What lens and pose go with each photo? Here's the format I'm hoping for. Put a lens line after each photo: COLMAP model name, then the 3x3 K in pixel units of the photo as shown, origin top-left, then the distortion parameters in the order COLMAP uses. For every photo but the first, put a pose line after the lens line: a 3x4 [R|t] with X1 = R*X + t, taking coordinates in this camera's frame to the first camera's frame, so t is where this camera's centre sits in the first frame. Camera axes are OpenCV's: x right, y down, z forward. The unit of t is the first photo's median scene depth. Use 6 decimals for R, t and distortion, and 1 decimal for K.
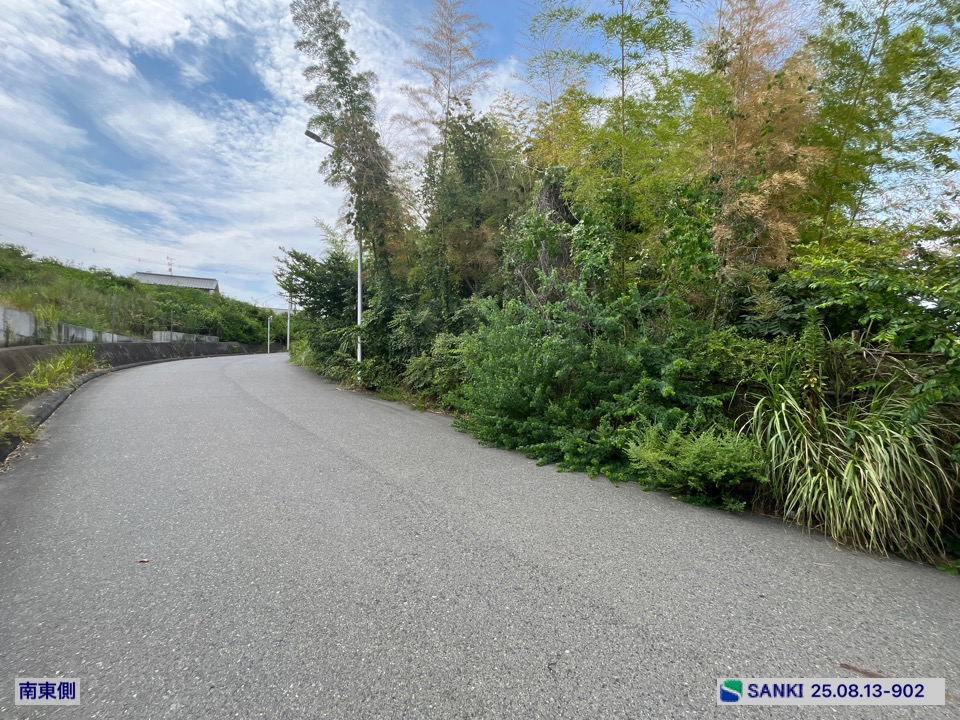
lens RADIAL K [[387.3, 0, 476.9], [0, 387.3, 361.0], [0, 0, 1]] dist [-0.004028, 0.000948]
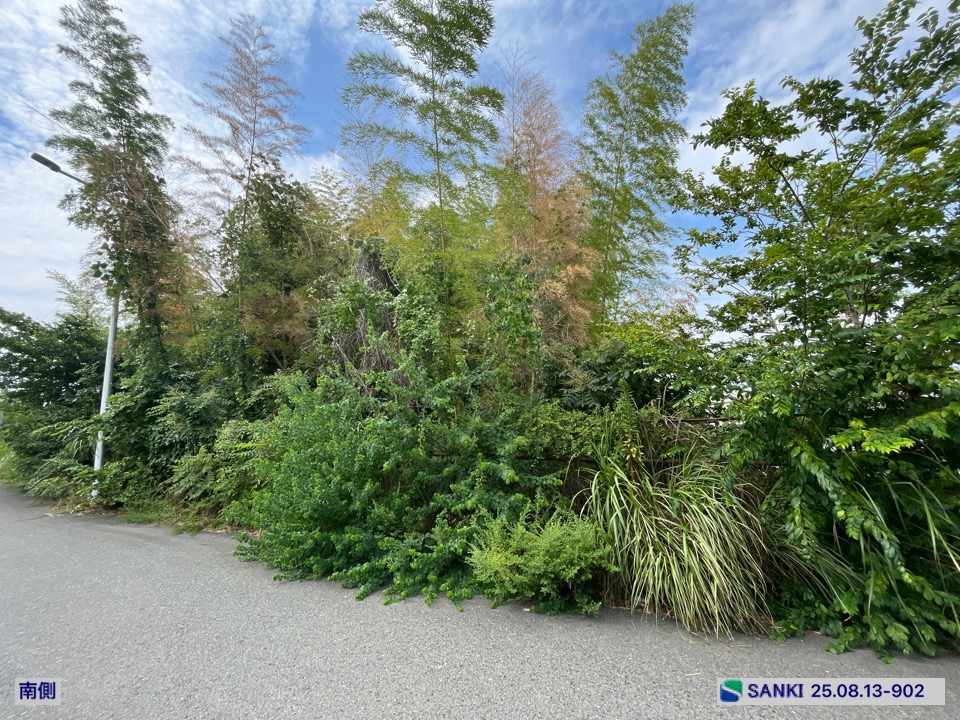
lens RADIAL K [[387.3, 0, 477.0], [0, 387.3, 362.7], [0, 0, 1]] dist [-0.004028, 0.000948]
pose [[0.907720, 0.006334, 0.419529, 0.040431], [0.075020, 0.981323, -0.177134, -0.016657], [-0.412816, 0.192261, 0.890291, 0.132909]]
